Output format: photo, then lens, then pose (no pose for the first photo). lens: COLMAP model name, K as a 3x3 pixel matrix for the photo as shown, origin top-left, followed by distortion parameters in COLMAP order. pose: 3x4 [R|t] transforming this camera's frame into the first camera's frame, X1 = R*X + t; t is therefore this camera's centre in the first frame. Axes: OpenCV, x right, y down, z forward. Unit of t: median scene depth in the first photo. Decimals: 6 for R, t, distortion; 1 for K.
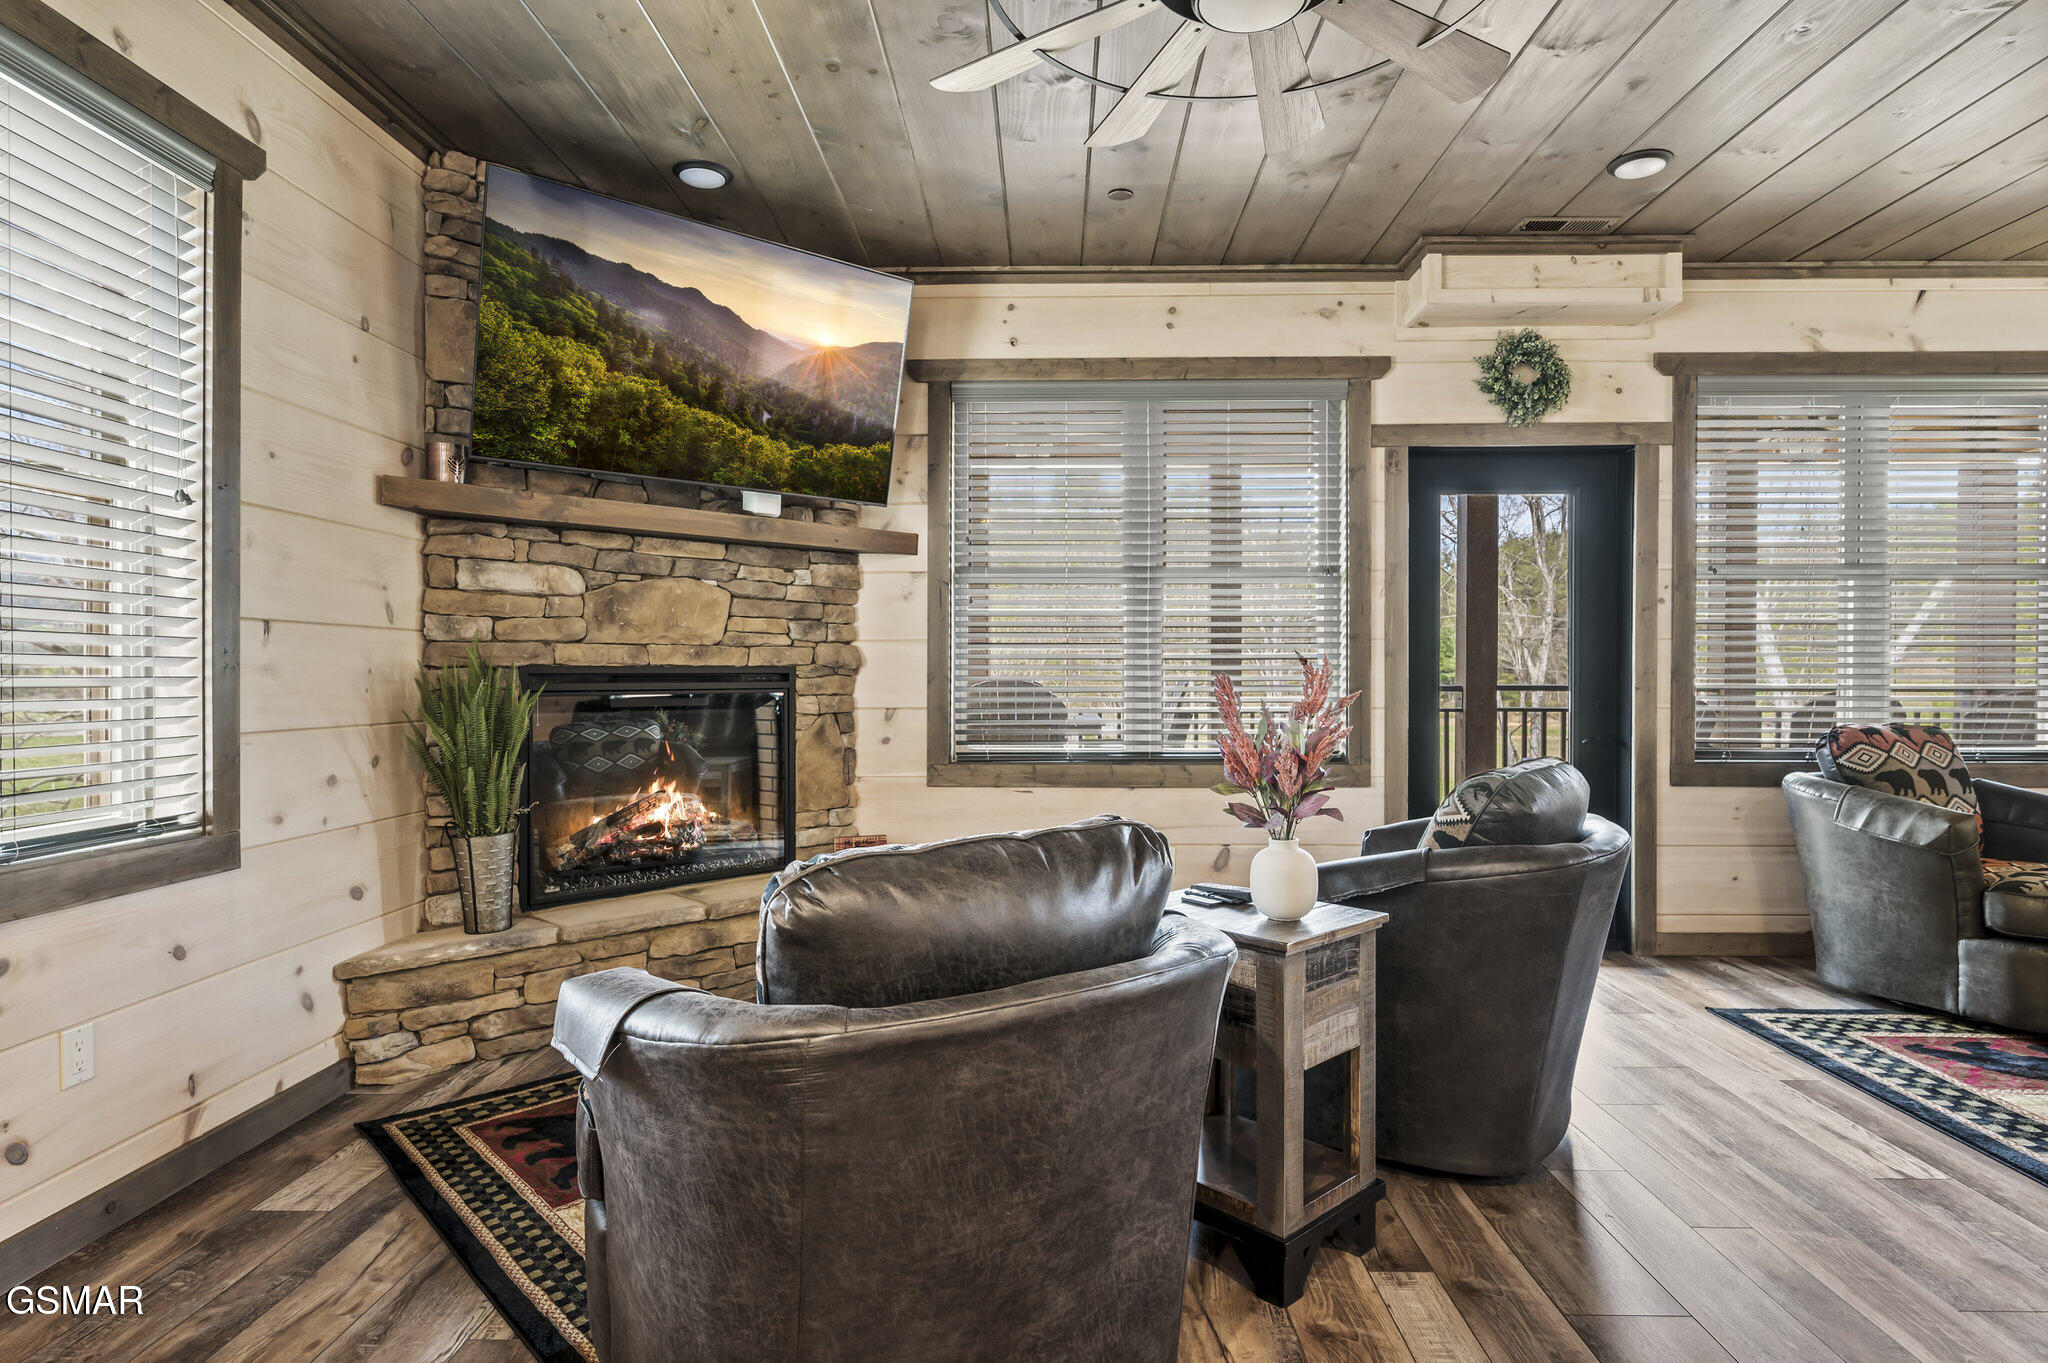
lens RADIAL K [[1027.2, 0, 1012.9], [0, 1027.2, 692.1], [0, 0, 1]] dist [-0.001079, 0.000023]
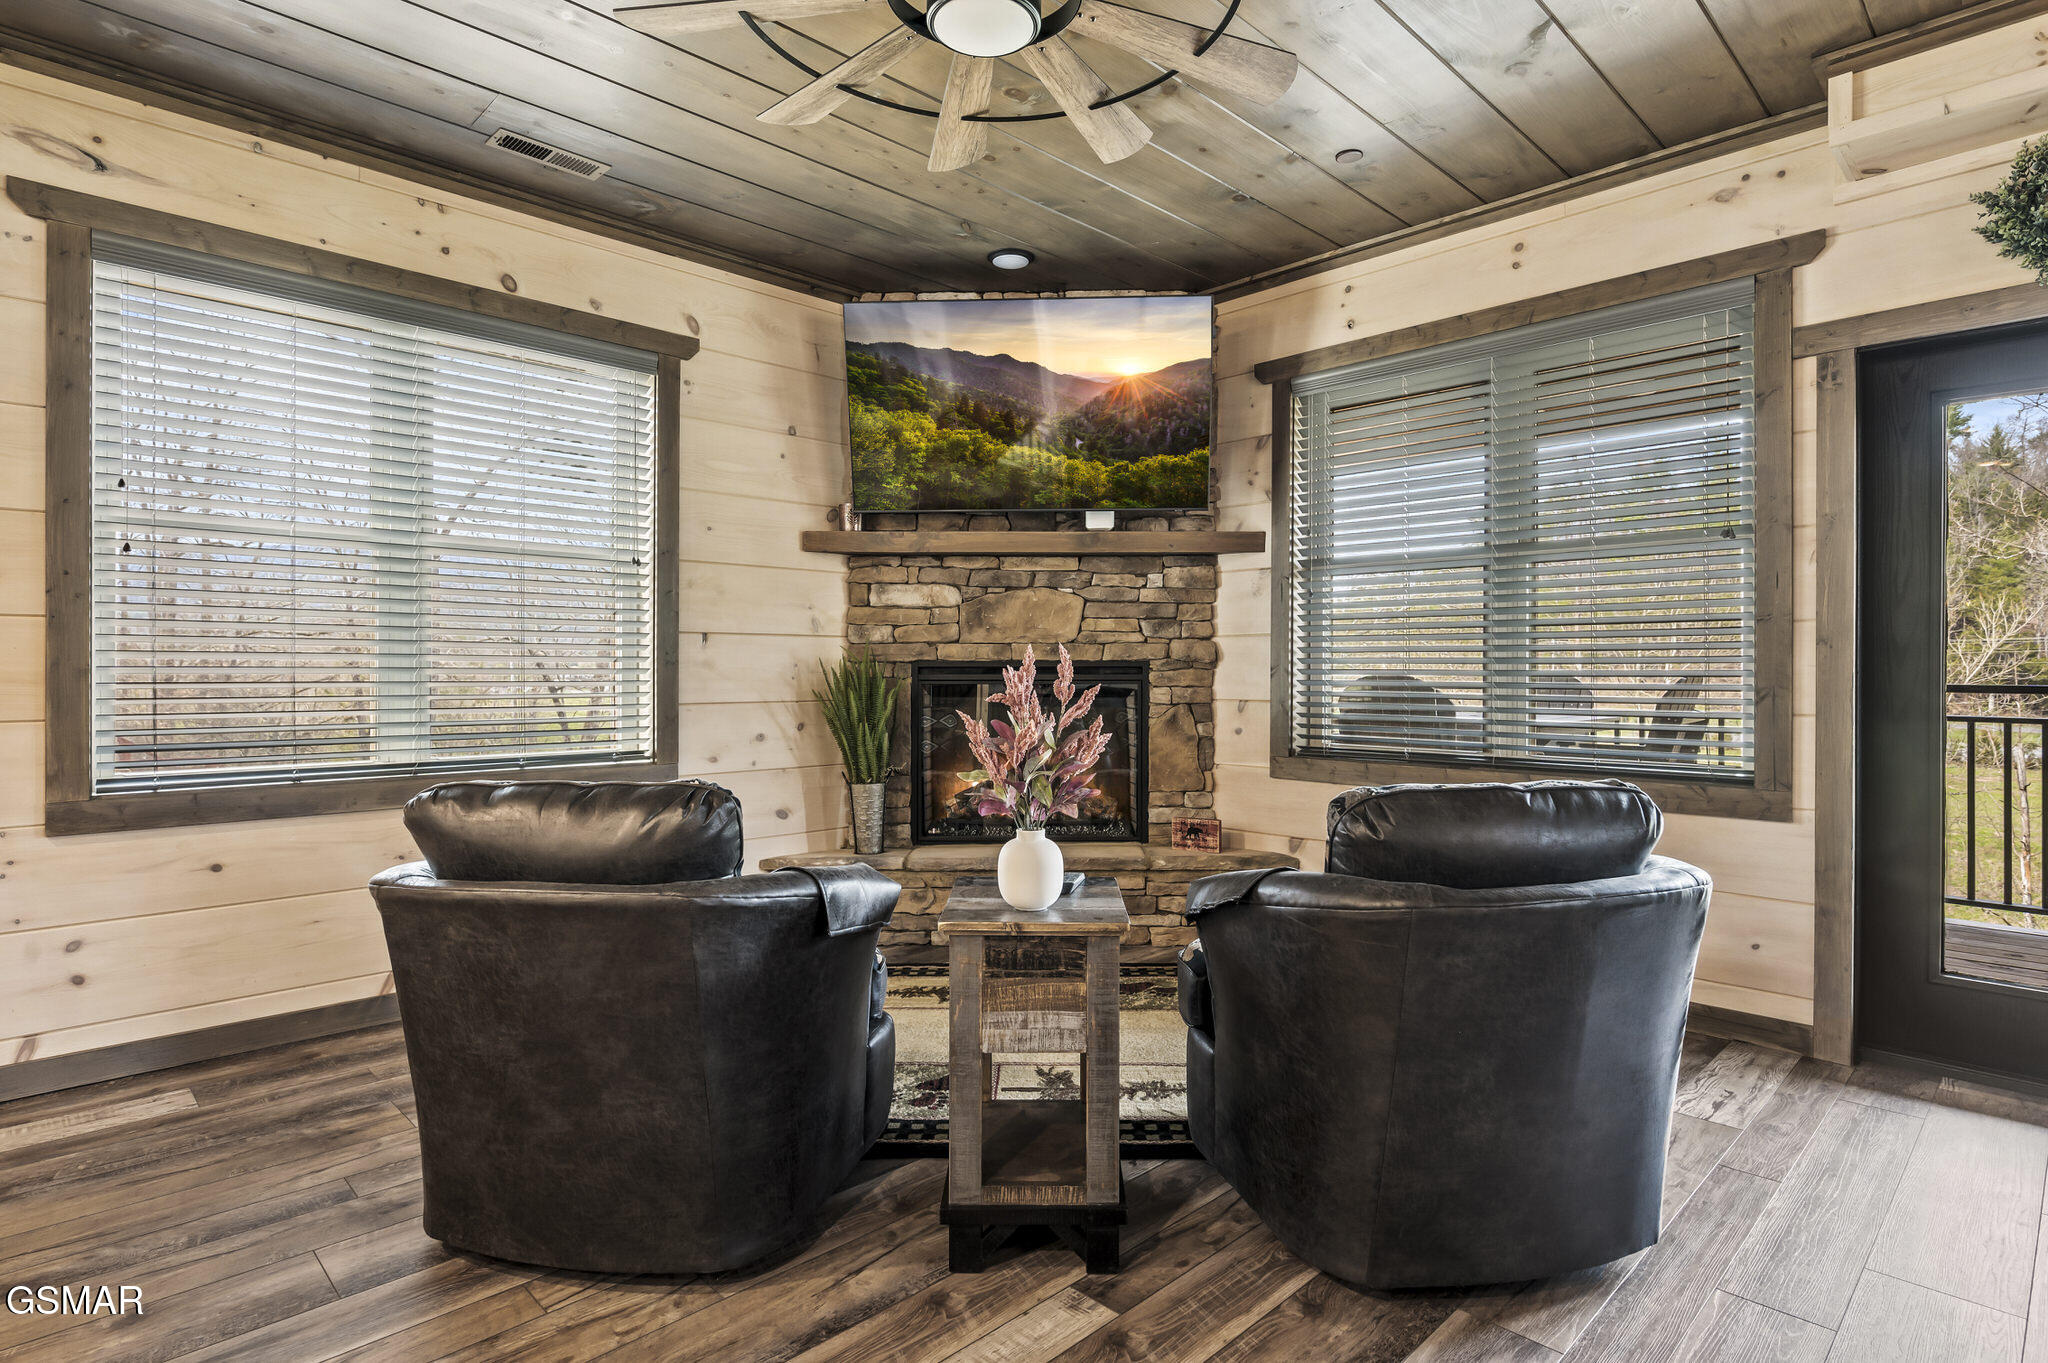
lens RADIAL K [[998.1, 0, 1095.1], [0, 998.1, 679.7], [0, 0, 1]] dist [0.000323, 0.000171]
pose [[0.756495, 0.009161, -0.653935, 0.501189], [-0.012838, 0.999917, -0.000844, -0.002974], [0.653873, 0.009034, 0.756550, 0.154416]]
